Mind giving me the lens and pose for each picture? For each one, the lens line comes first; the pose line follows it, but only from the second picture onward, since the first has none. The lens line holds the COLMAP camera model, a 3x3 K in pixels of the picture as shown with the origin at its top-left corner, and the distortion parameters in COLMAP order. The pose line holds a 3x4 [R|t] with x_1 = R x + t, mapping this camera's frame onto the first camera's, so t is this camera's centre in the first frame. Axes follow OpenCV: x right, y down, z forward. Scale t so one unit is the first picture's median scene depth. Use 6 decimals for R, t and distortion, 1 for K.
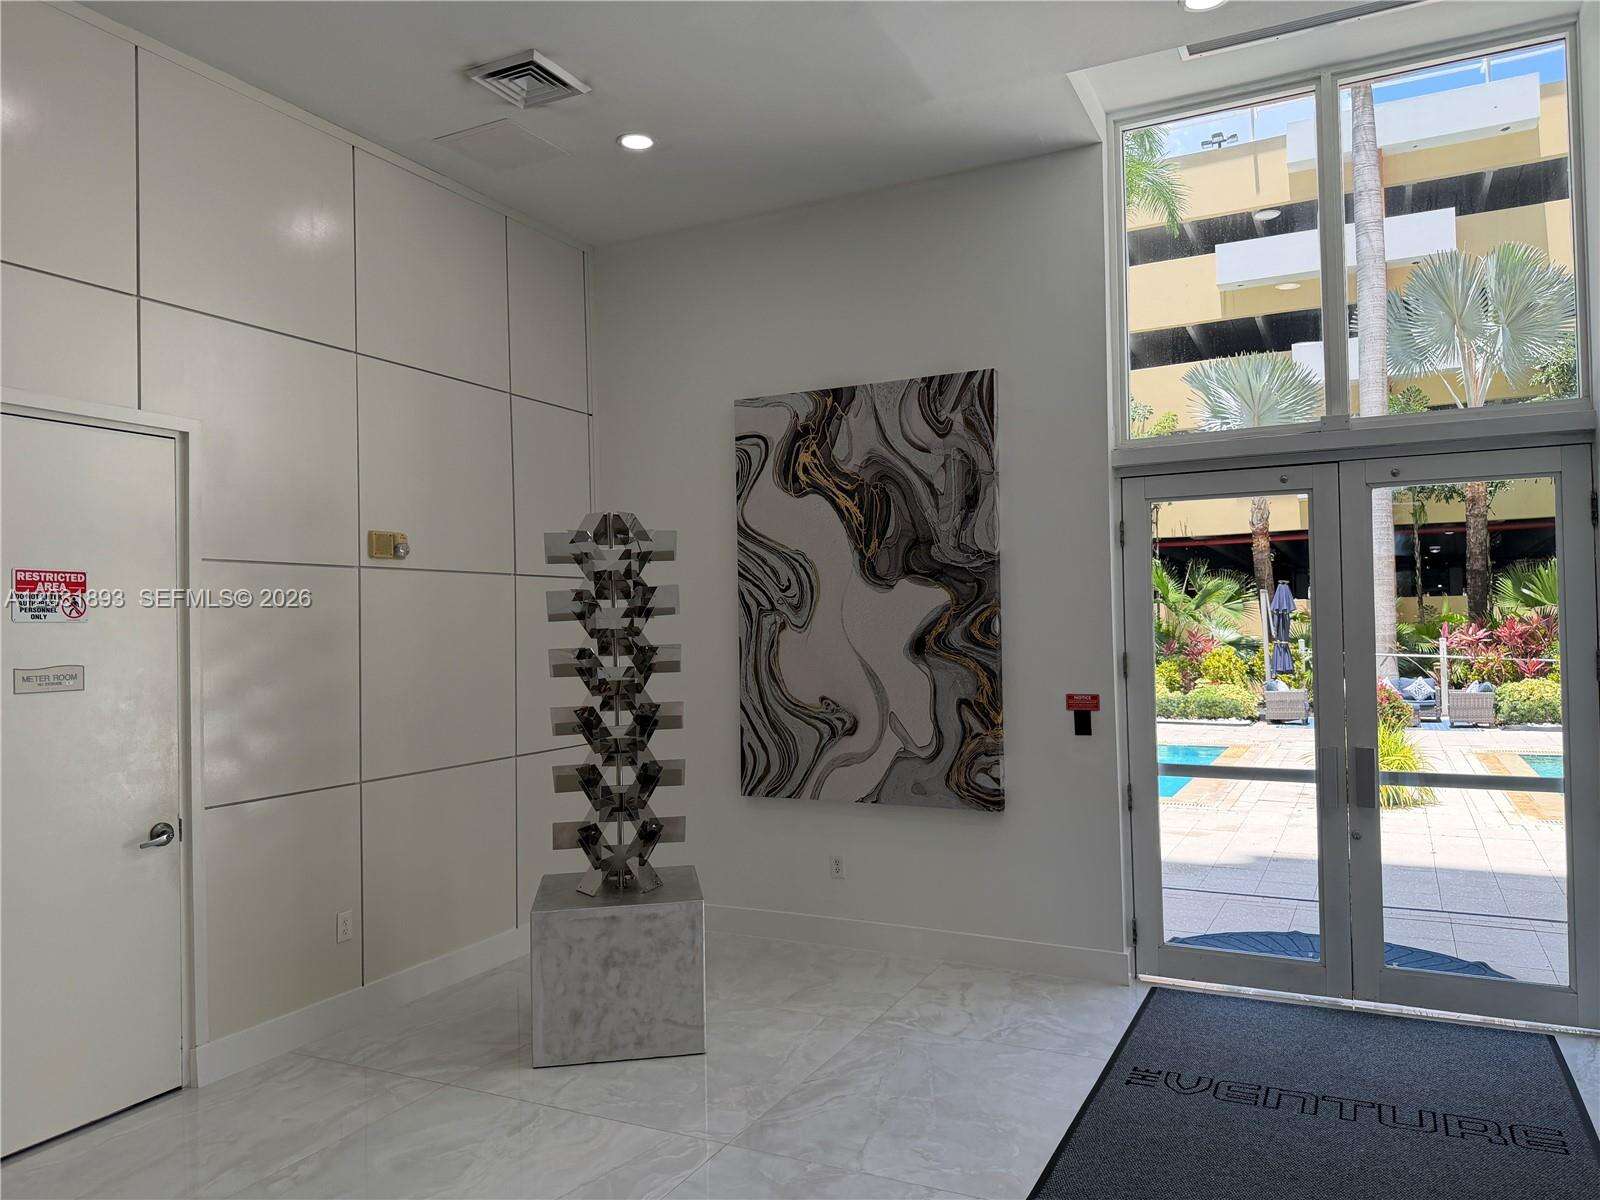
lens RADIAL K [[1117.6, 0, 809.0], [0, 1117.6, 597.7], [0, 0, 1]] dist [0.056288, -0.056766]
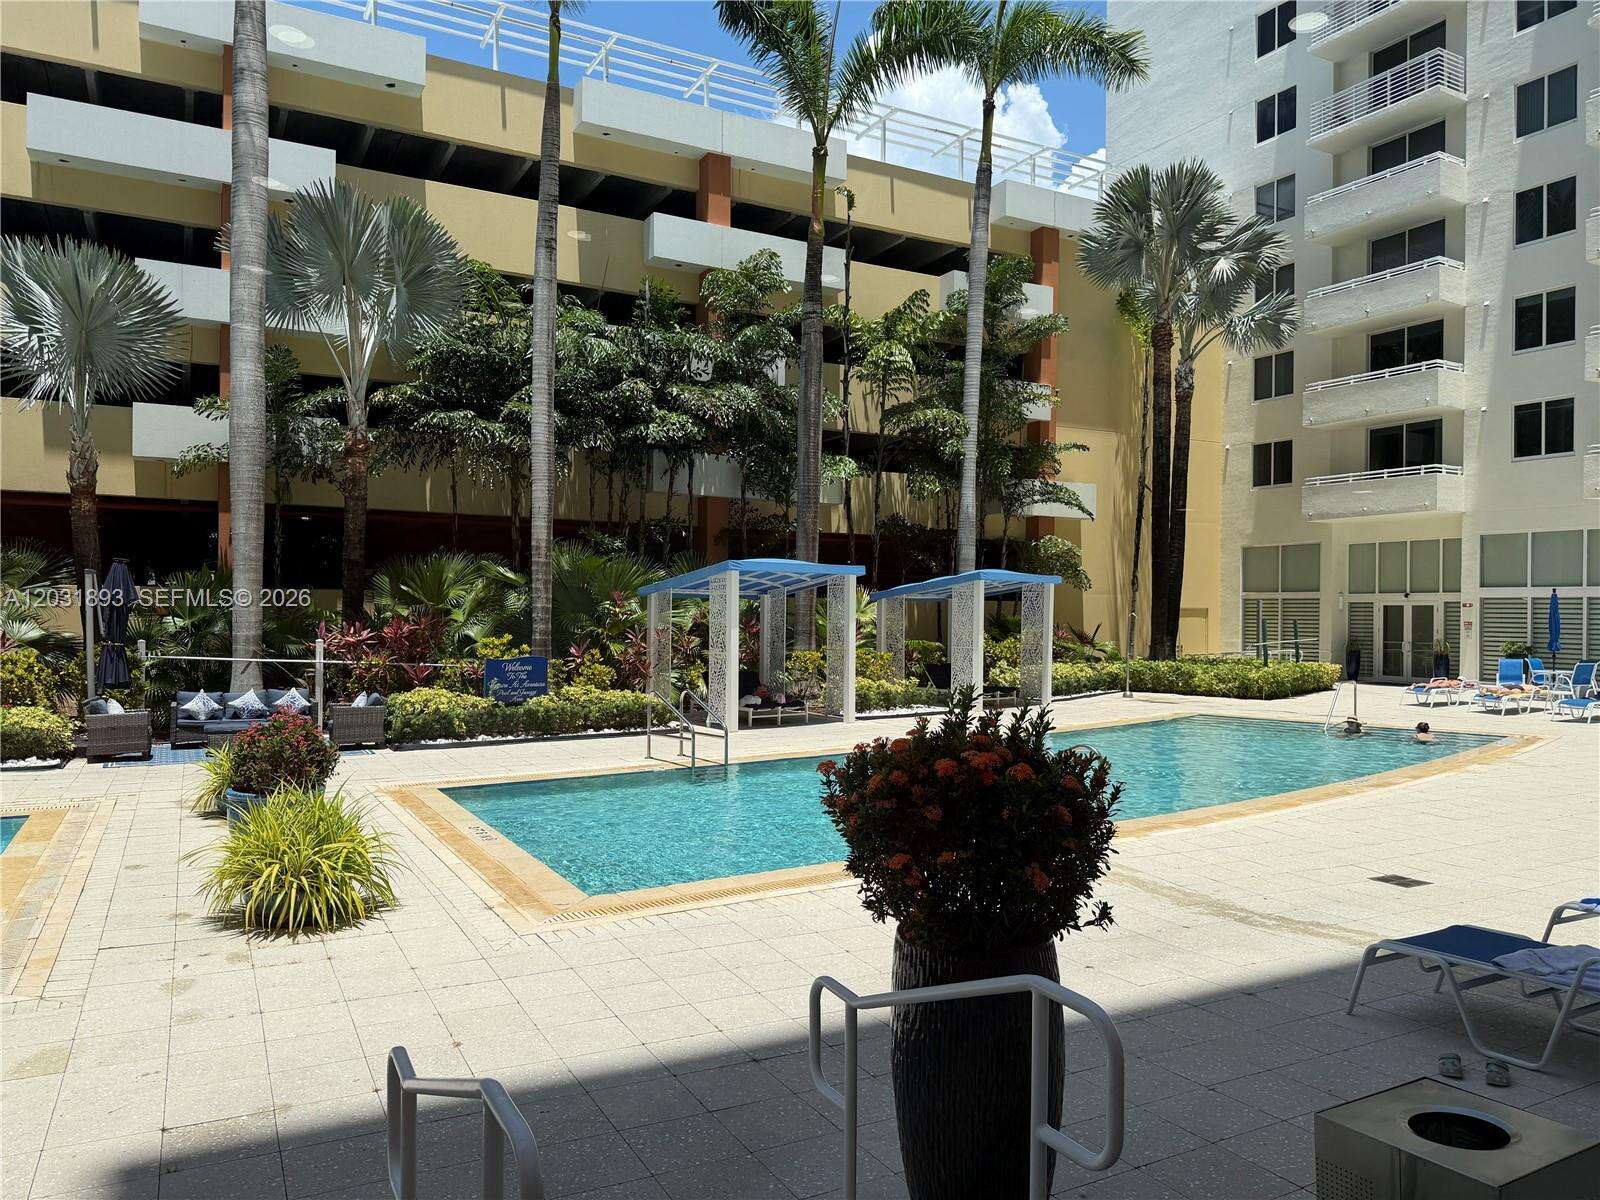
lens RADIAL K [[1117.6, 0, 792.6], [0, 1117.6, 604.9], [0, 0, 1]] dist [0.056288, -0.056766]
pose [[0.572911, 0.032139, 0.818987, 0.075263], [-0.044064, 0.998994, -0.008379, 0.002015], [-0.818432, -0.031288, 0.573750, 0.229743]]
